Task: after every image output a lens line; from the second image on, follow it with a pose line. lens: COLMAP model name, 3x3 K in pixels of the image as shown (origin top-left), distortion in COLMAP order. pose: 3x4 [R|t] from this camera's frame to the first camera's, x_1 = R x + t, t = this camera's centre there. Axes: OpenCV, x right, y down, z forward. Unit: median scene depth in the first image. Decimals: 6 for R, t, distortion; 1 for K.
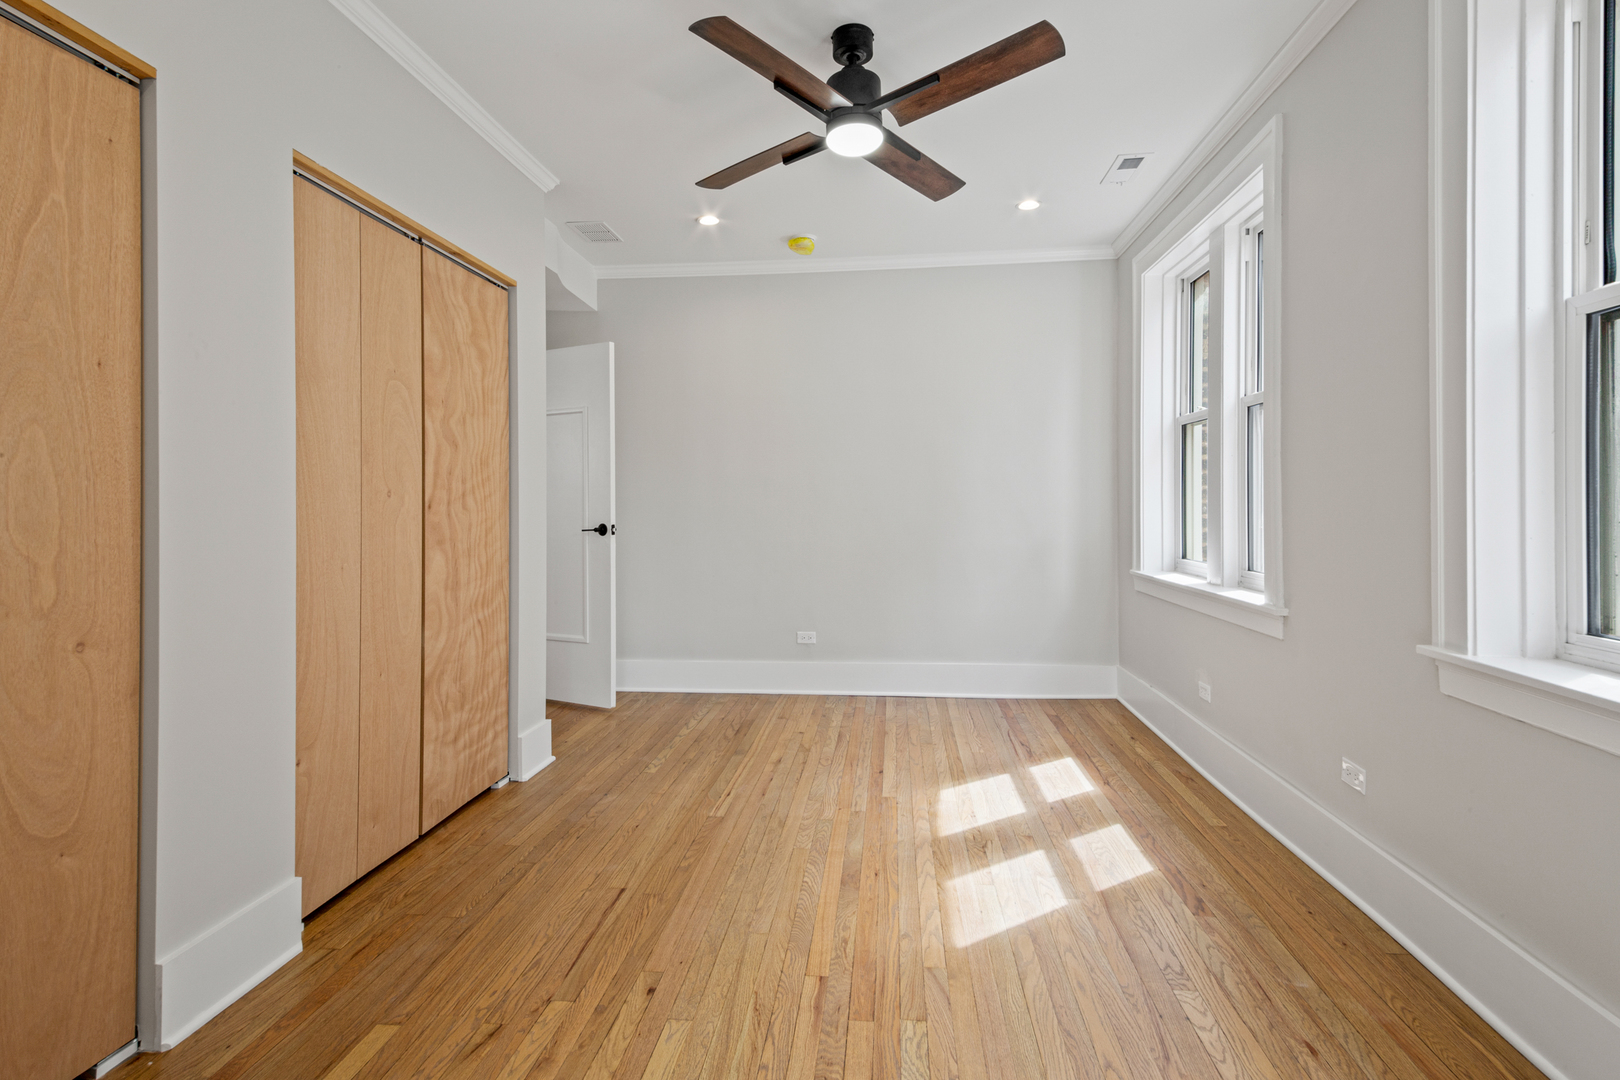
lens RADIAL K [[770.6, 0, 834.5], [0, 770.6, 487.1], [0, 0, 1]] dist [0.002603, -0.000046]
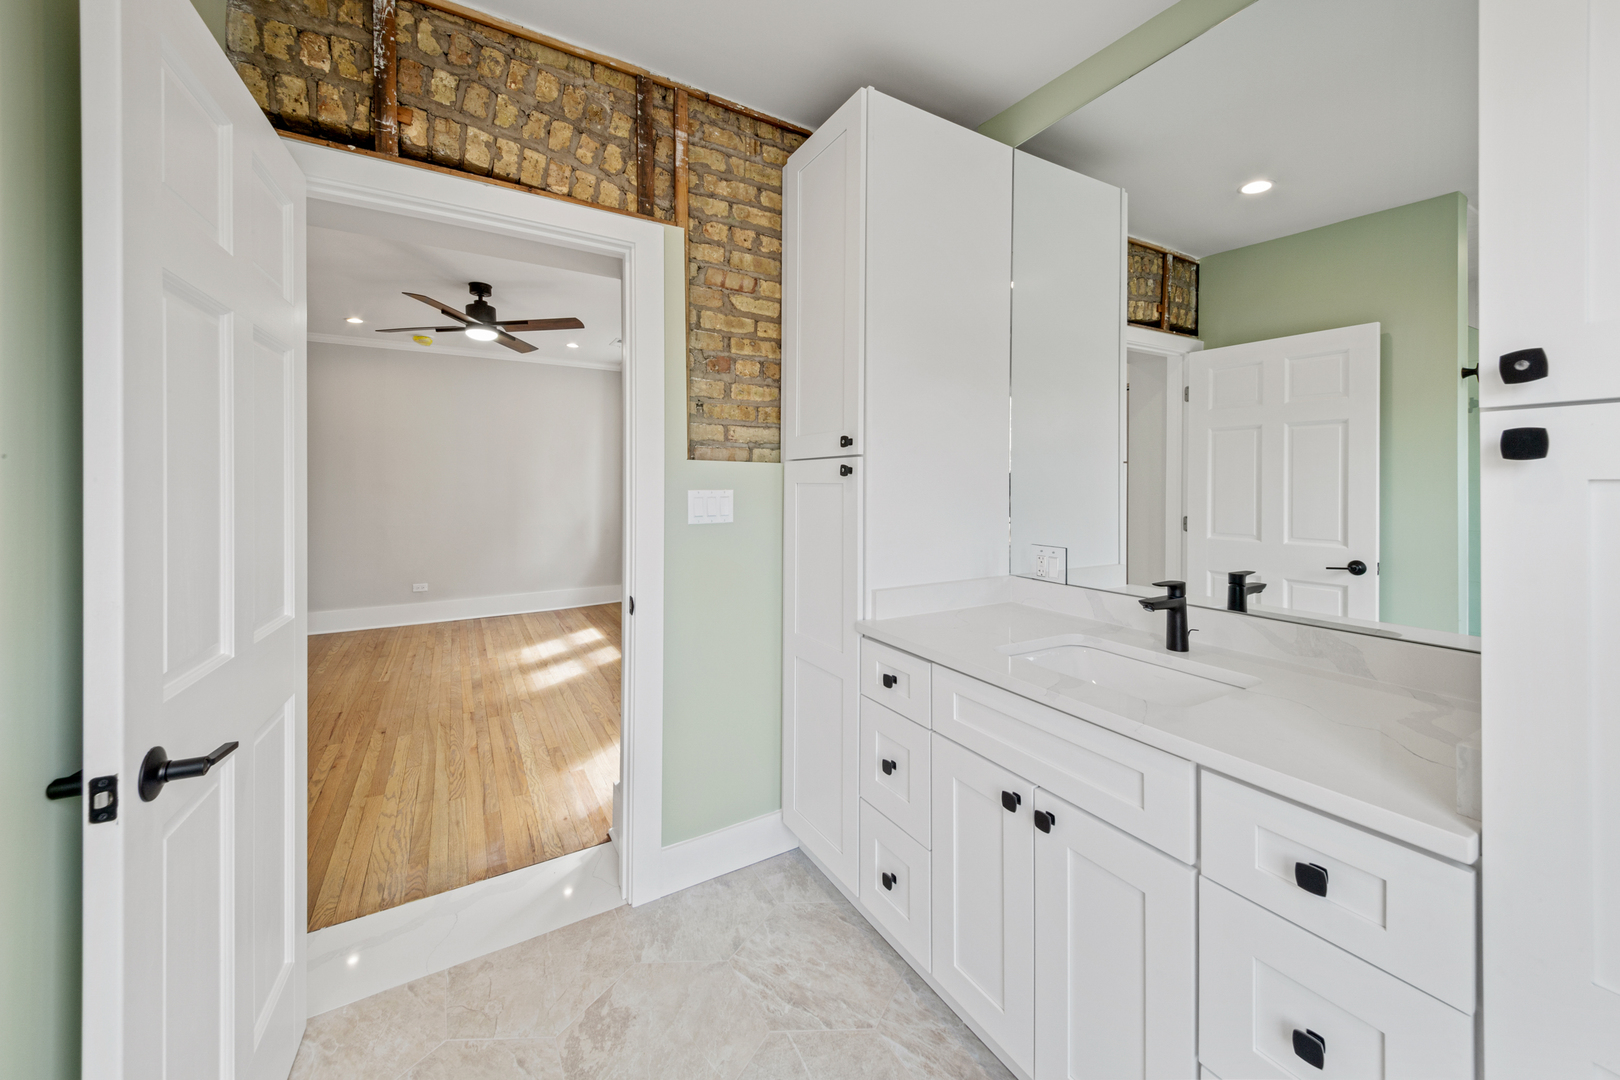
lens RADIAL K [[611.4, 0, 816.7], [0, 611.4, 488.6], [0, 0, 1]] dist [0.026869, -0.001277]
pose [[0.819575, -0.000361, 0.572972, -0.189040], [-0.016094, 0.999591, 0.023650, -0.087161], [-0.572746, -0.028605, 0.819234, -0.912465]]
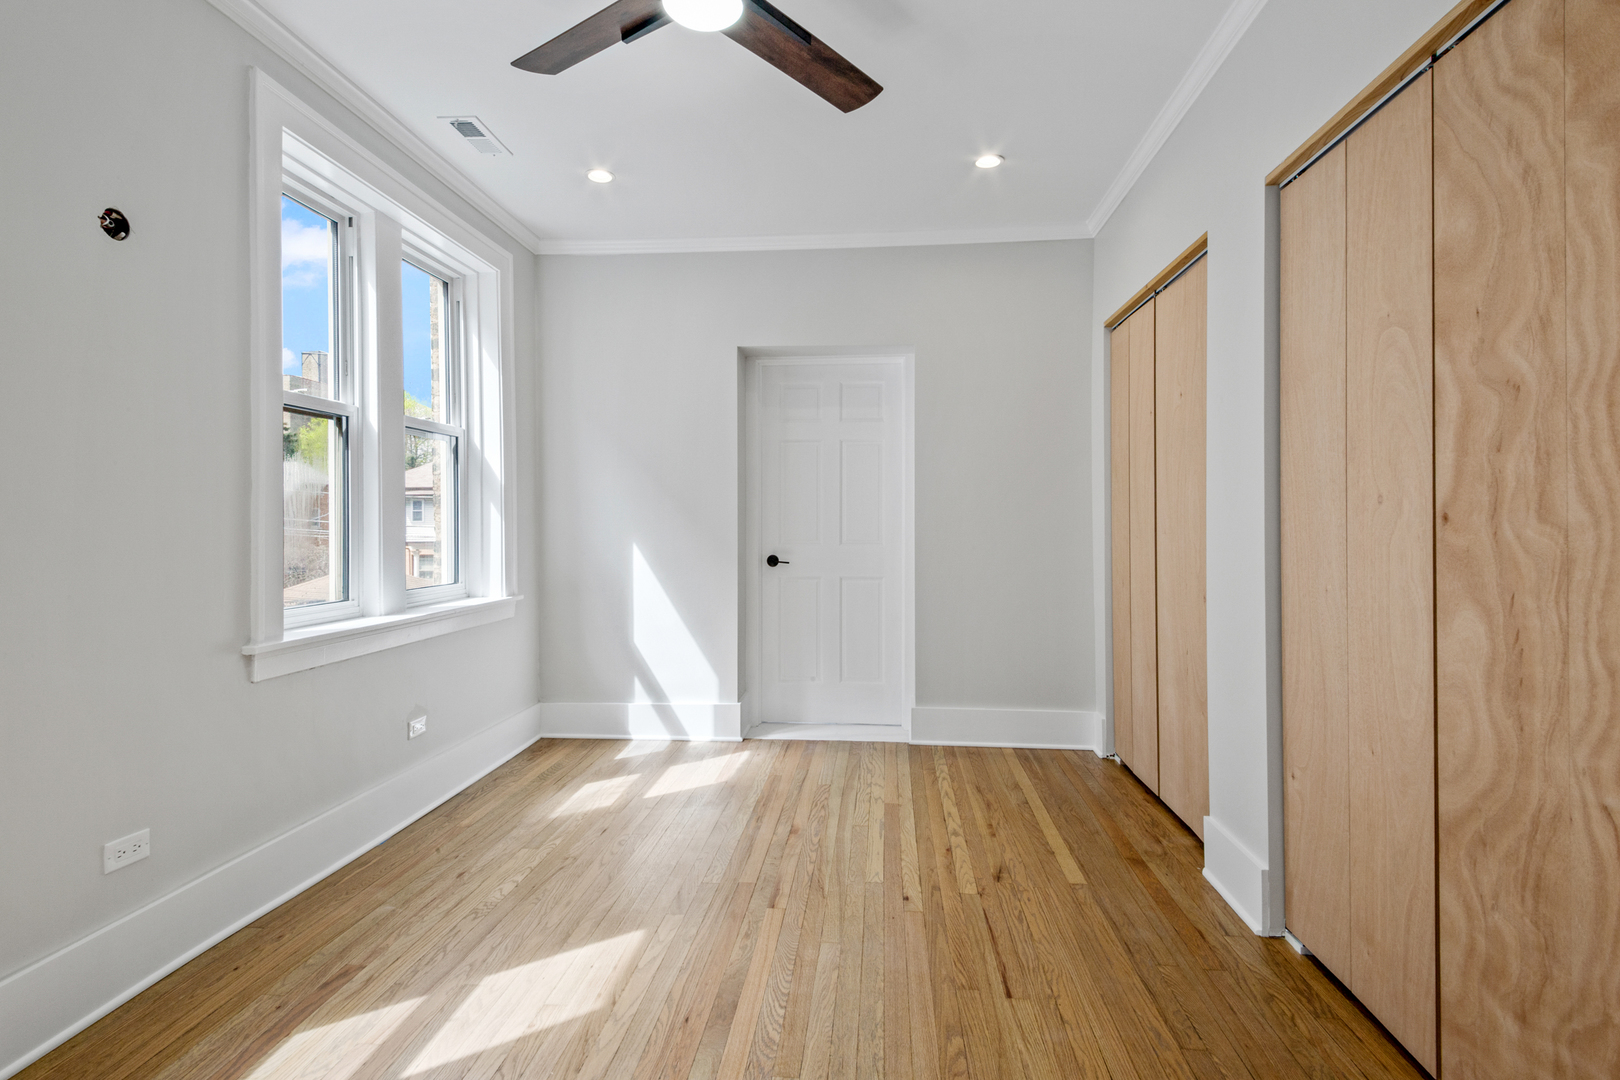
lens RADIAL K [[757.2, 0, 810.9], [0, 757.2, 530.8], [0, 0, 1]] dist [0.003799, 0.000223]
pose [[-0.999766, 0.009056, 0.019655, -0.086390], [0.008860, 0.999910, -0.010076, 0.041757], [-0.019745, -0.009899, -0.999756, 1.786252]]
